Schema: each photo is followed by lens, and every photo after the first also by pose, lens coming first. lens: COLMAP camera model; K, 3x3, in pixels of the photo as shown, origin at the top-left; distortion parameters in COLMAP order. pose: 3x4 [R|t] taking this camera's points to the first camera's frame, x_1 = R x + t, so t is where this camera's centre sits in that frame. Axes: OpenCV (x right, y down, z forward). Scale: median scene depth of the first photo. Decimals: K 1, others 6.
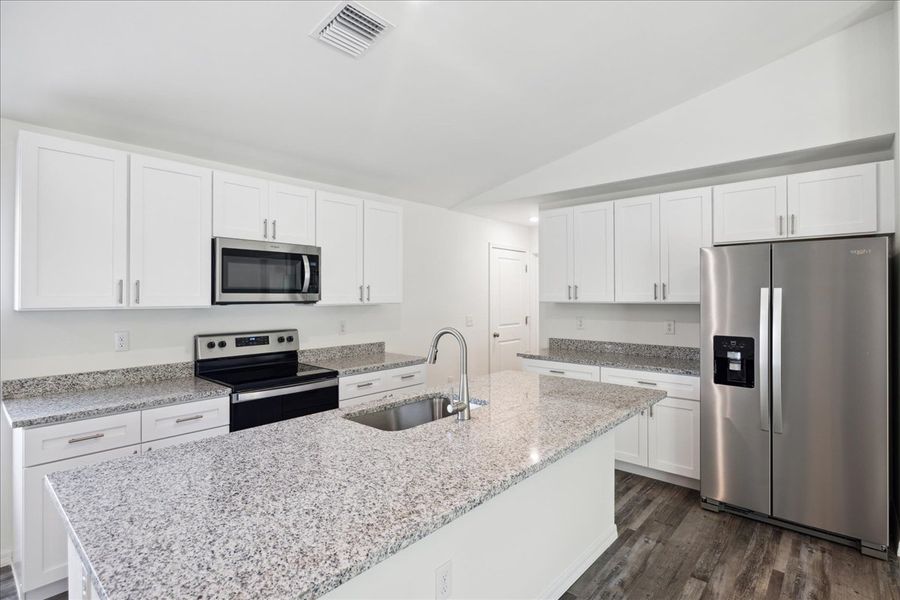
lens RADIAL K [[447.8, 0, 450.0], [0, 447.8, 300.0], [0, 0, 1]] dist [-0.002431, -0.000013]
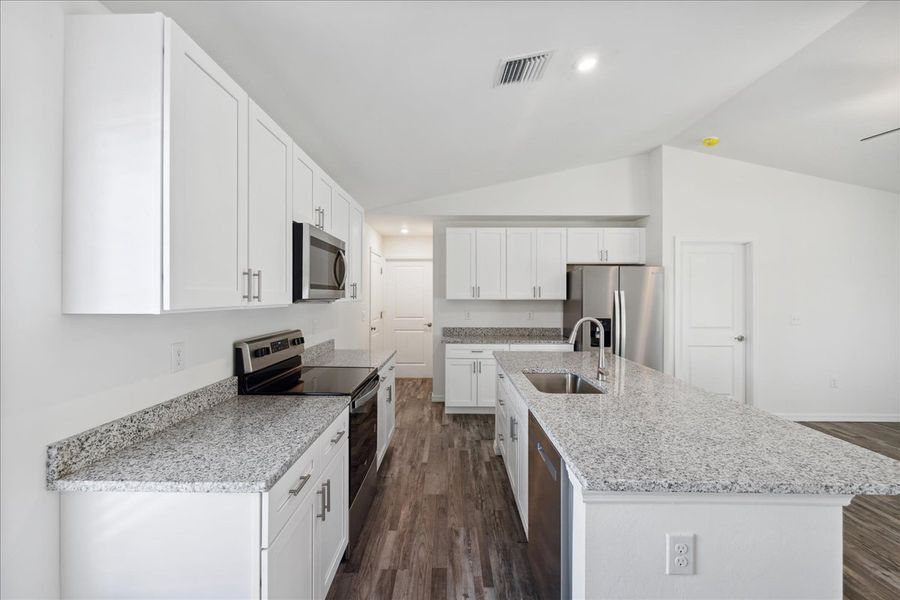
lens RADIAL K [[380.7, 0, 450.0], [0, 380.7, 300.0], [0, 0, 1]] dist [-0.000984, -0.000184]
pose [[0.753087, -0.004513, 0.657905, -0.720484], [0.002133, 0.999988, 0.004417, 0.003013], [-0.657917, -0.001923, 0.753088, 0.256503]]
